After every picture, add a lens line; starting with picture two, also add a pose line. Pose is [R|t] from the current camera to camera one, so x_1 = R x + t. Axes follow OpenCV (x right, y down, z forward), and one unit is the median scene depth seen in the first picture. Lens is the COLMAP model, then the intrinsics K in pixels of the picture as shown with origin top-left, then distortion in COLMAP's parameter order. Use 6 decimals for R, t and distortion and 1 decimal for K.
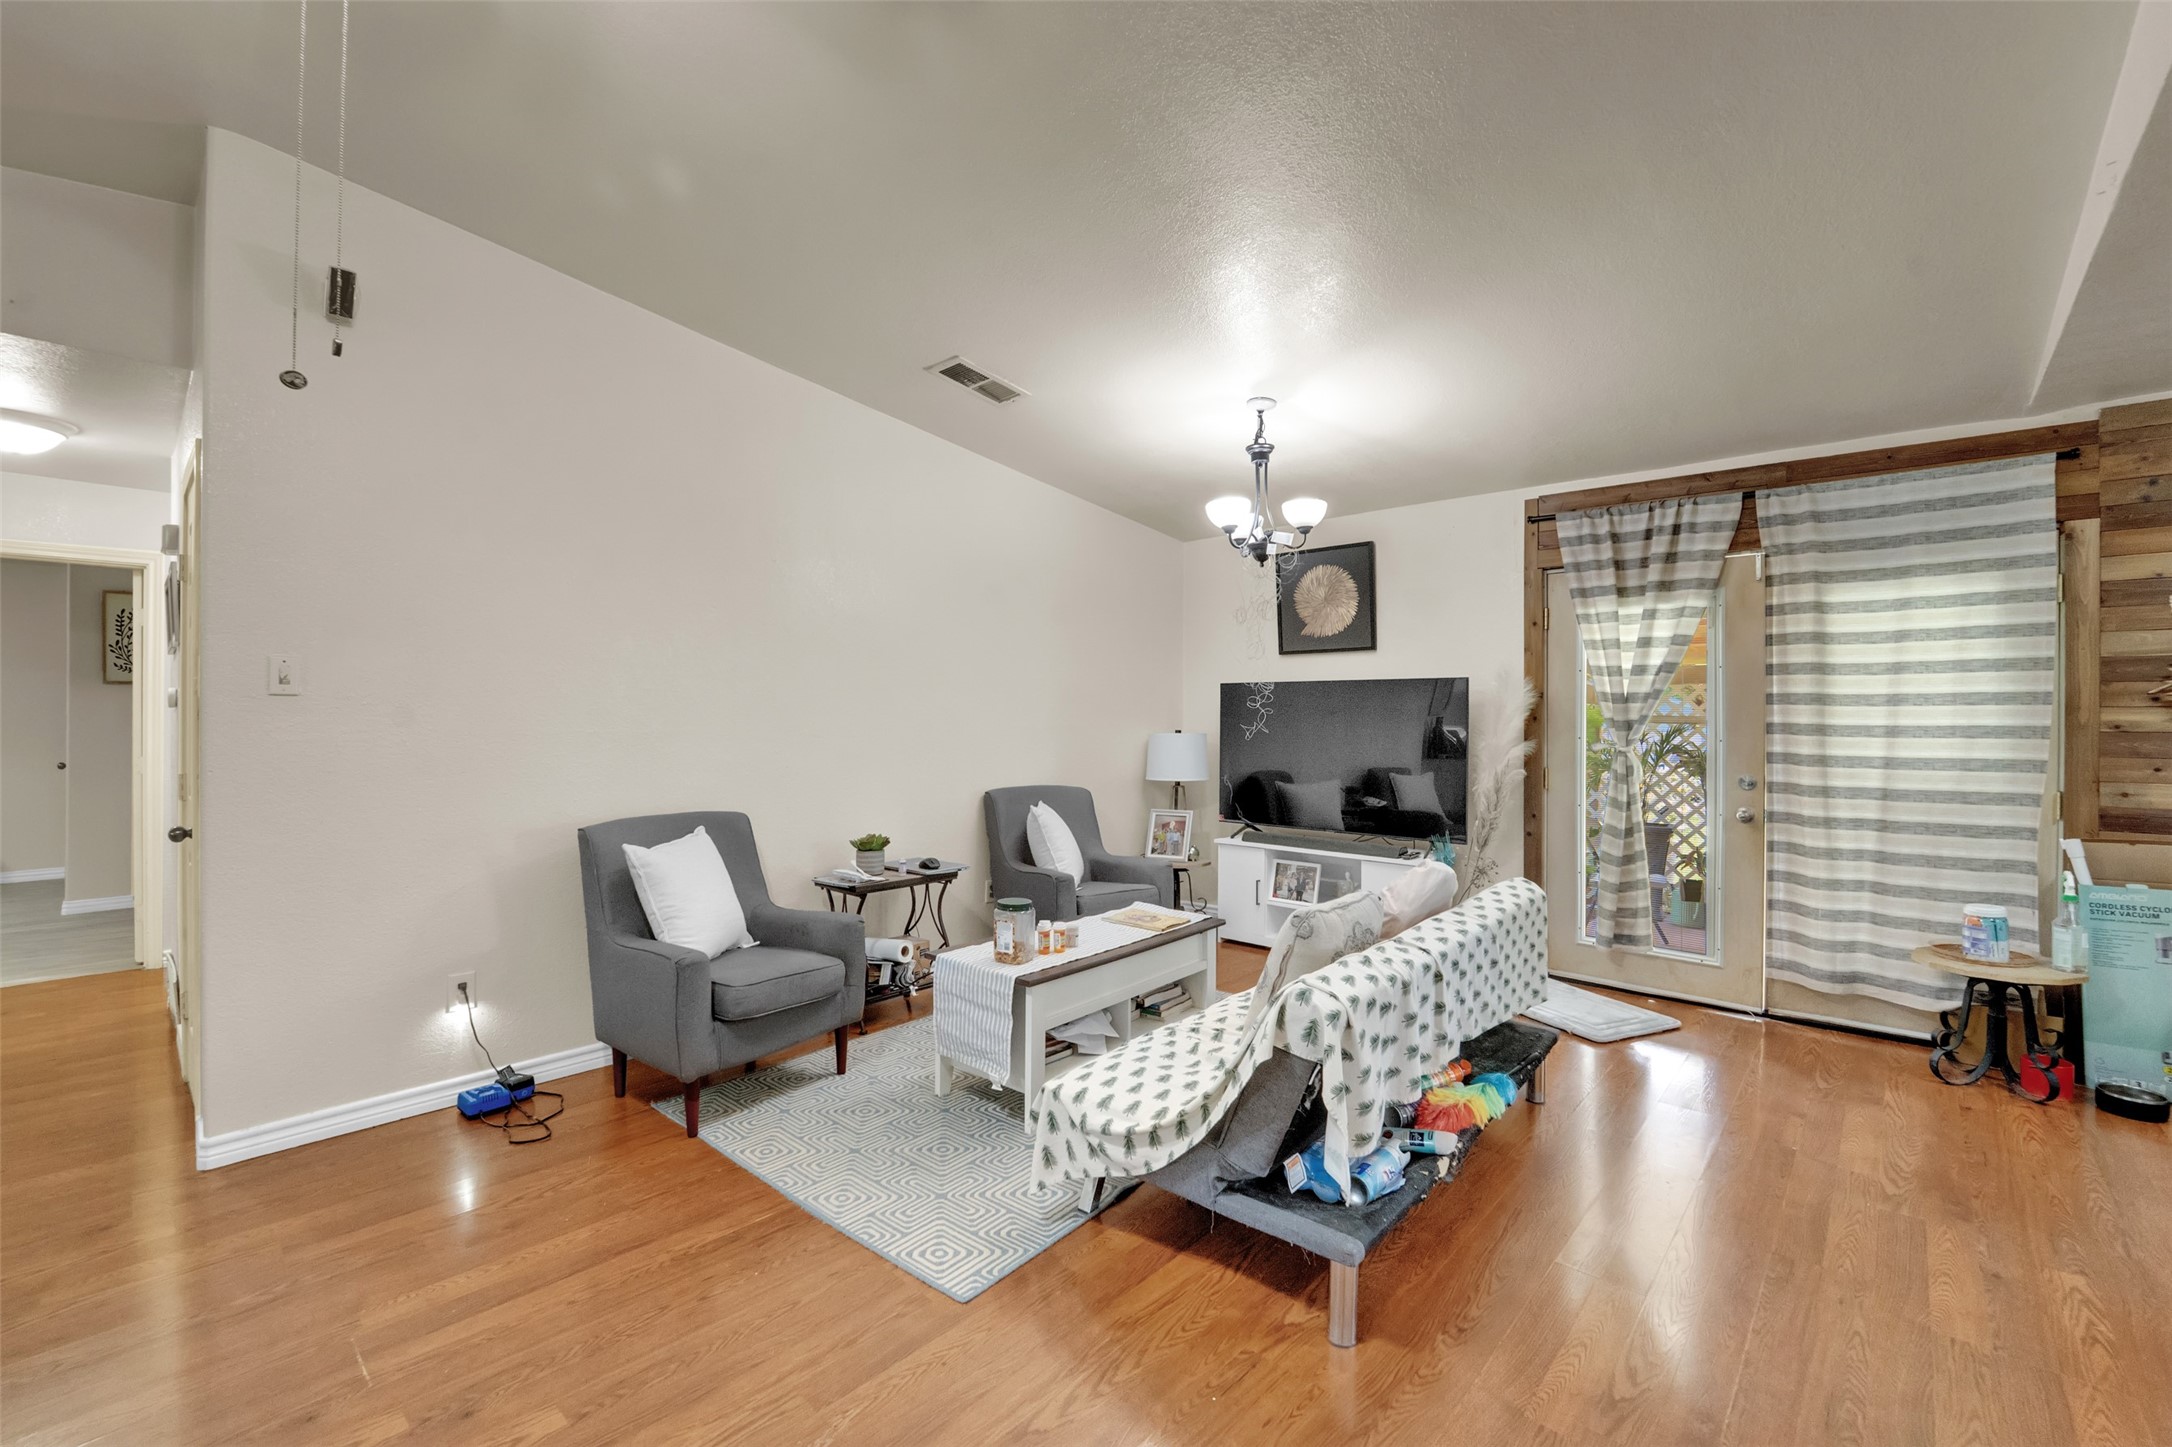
lens RADIAL K [[924.8, 0, 1086.0], [0, 924.8, 723.5], [0, 0, 1]] dist [-0.011589, 0.000084]
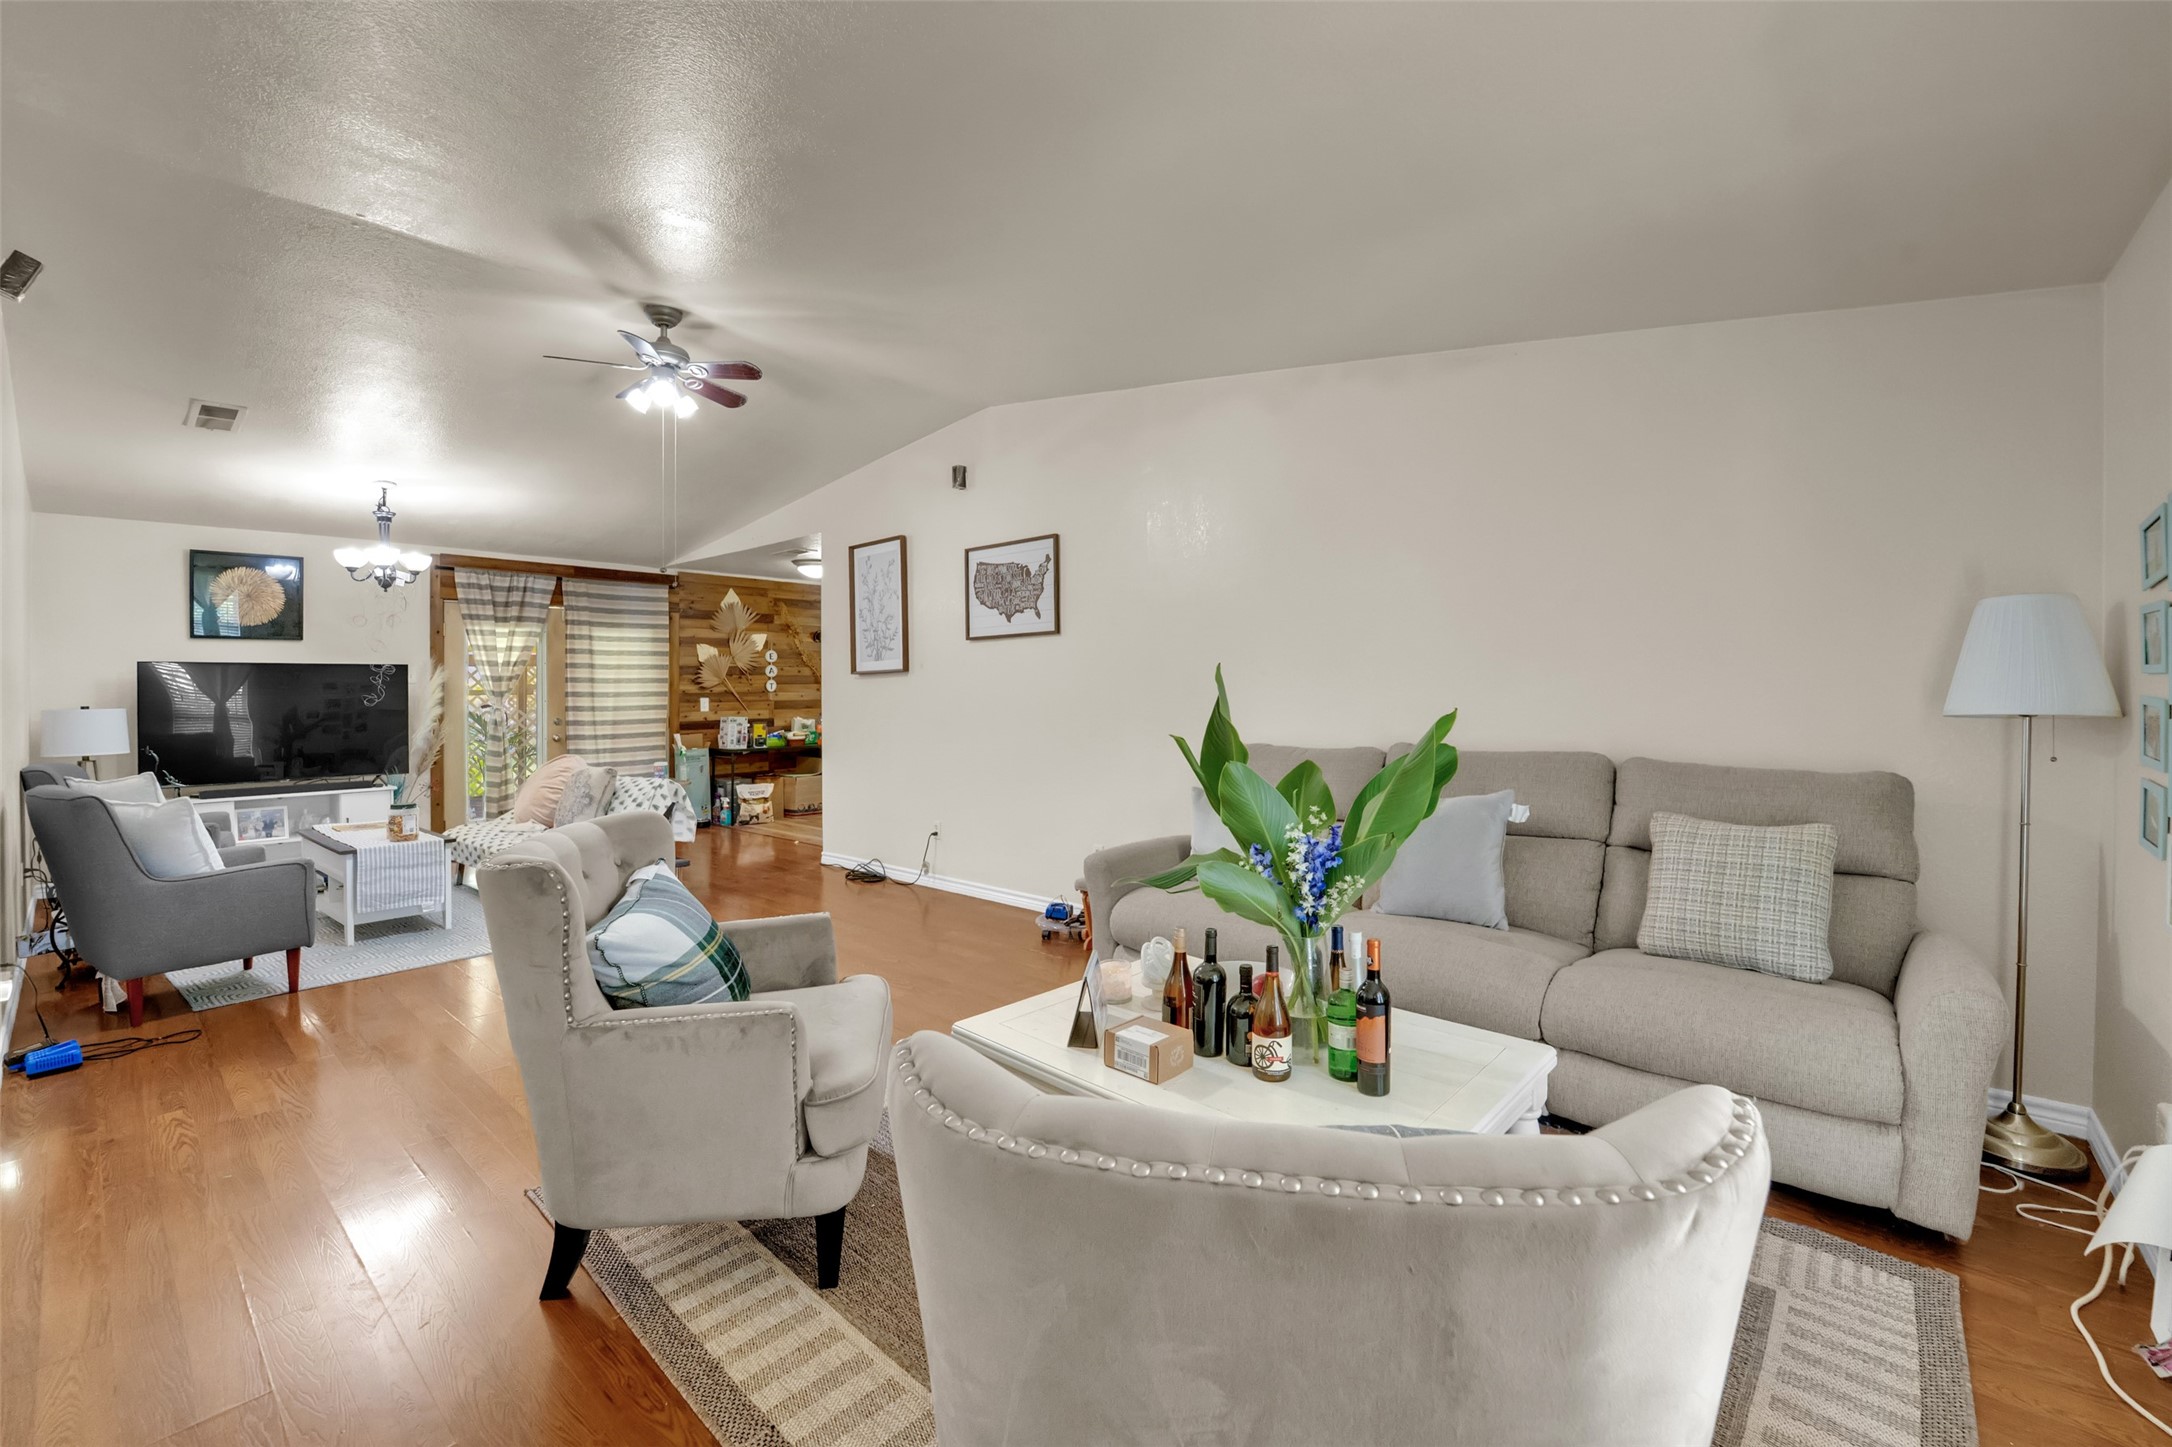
lens RADIAL K [[924.8, 0, 1086.0], [0, 924.8, 723.5], [0, 0, 1]] dist [-0.011589, 0.000084]
pose [[0.001244, -0.042211, 0.999108, -1.250240], [0.014668, 0.999002, 0.042189, 0.000534], [-0.999892, 0.014603, 0.001861, -0.148620]]
